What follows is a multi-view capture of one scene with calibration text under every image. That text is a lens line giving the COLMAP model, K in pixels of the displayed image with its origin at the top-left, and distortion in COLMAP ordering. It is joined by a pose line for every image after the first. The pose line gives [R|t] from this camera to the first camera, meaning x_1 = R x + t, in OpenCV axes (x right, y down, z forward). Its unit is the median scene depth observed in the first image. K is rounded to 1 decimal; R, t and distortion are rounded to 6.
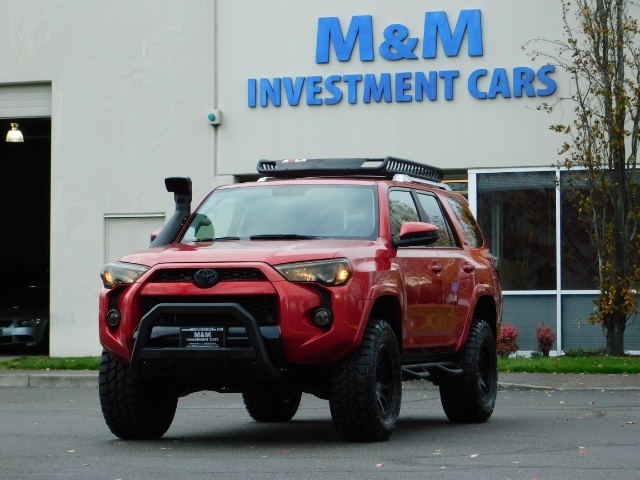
lens RADIAL K [[2210.4, 0, 315.9], [0, 2210.4, 241.9], [0, 0, 1]] dist [0.037958, 0.000000]
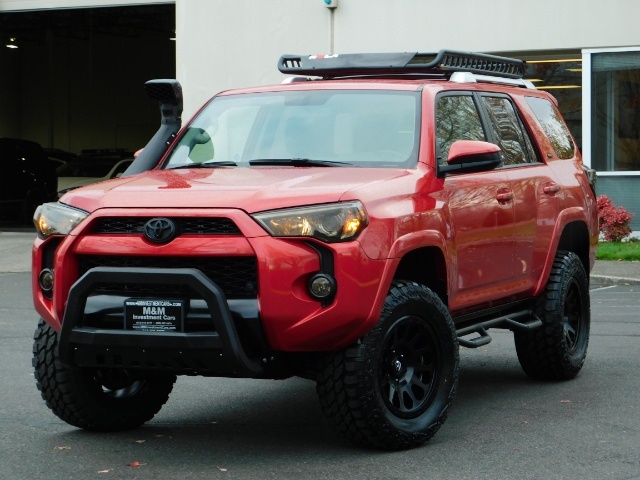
lens RADIAL K [[1728.5, 0, 306.2], [0, 1728.5, 247.2], [0, 0, 1]] dist [0.078384, 0.000000]
pose [[0.994824, -0.000343, -0.101614, 0.047677], [0.009048, 0.996321, 0.085218, -0.022463], [0.101211, -0.085696, 0.991167, 0.400828]]
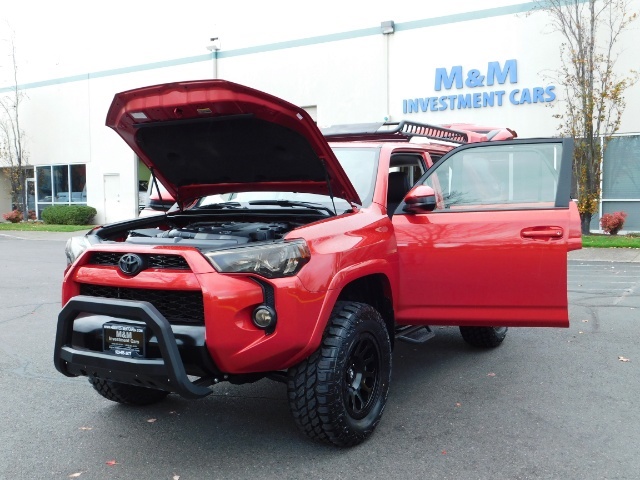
lens RADIAL K [[676.9, 0, 322.2], [0, 676.9, 242.4], [0, 0, 1]] dist [-0.013987, 0.000000]
pose [[0.977052, 0.003952, -0.212964, 0.065718], [0.018977, 0.994237, 0.105515, -0.015375], [0.212154, -0.107135, 0.971346, 0.682920]]
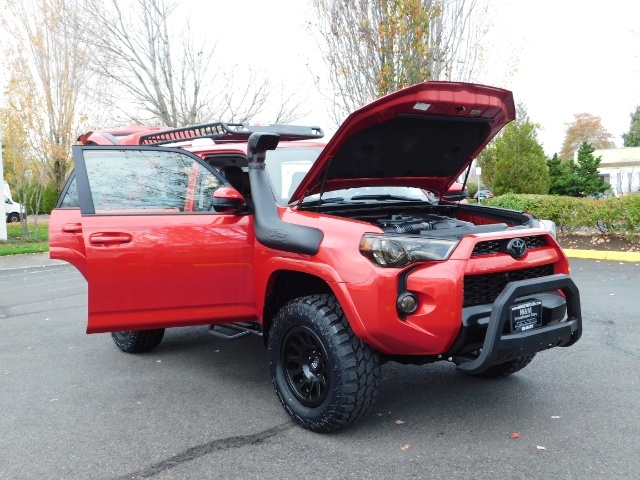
lens RADIAL K [[676.9, 0, 319.0], [0, 676.9, 243.5], [0, 0, 1]] dist [-0.013987, 0.000000]
pose [[0.546947, -0.074291, 0.833864, -0.289631], [-0.004954, 0.995750, 0.091963, -0.009771], [-0.837153, -0.054429, 0.544255, 0.812279]]
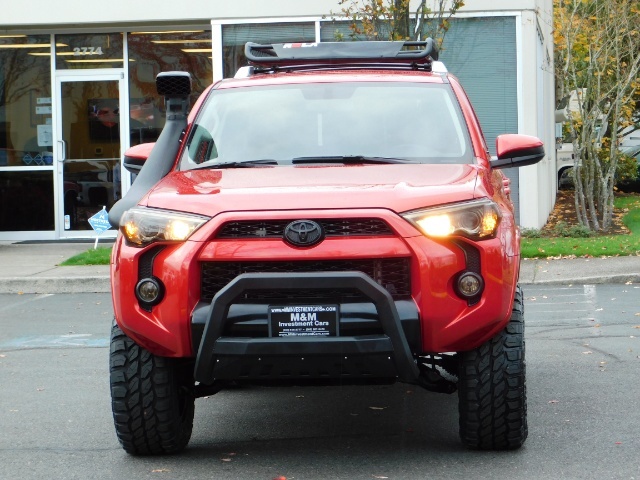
lens RADIAL K [[2210.4, 0, 316.9], [0, 2210.4, 238.4], [0, 0, 1]] dist [0.037958, 0.000000]
pose [[0.972159, -0.029887, 0.232407, -0.181456], [0.011348, 0.996674, 0.080702, -0.033078], [-0.234046, -0.075818, 0.969265, 0.297039]]
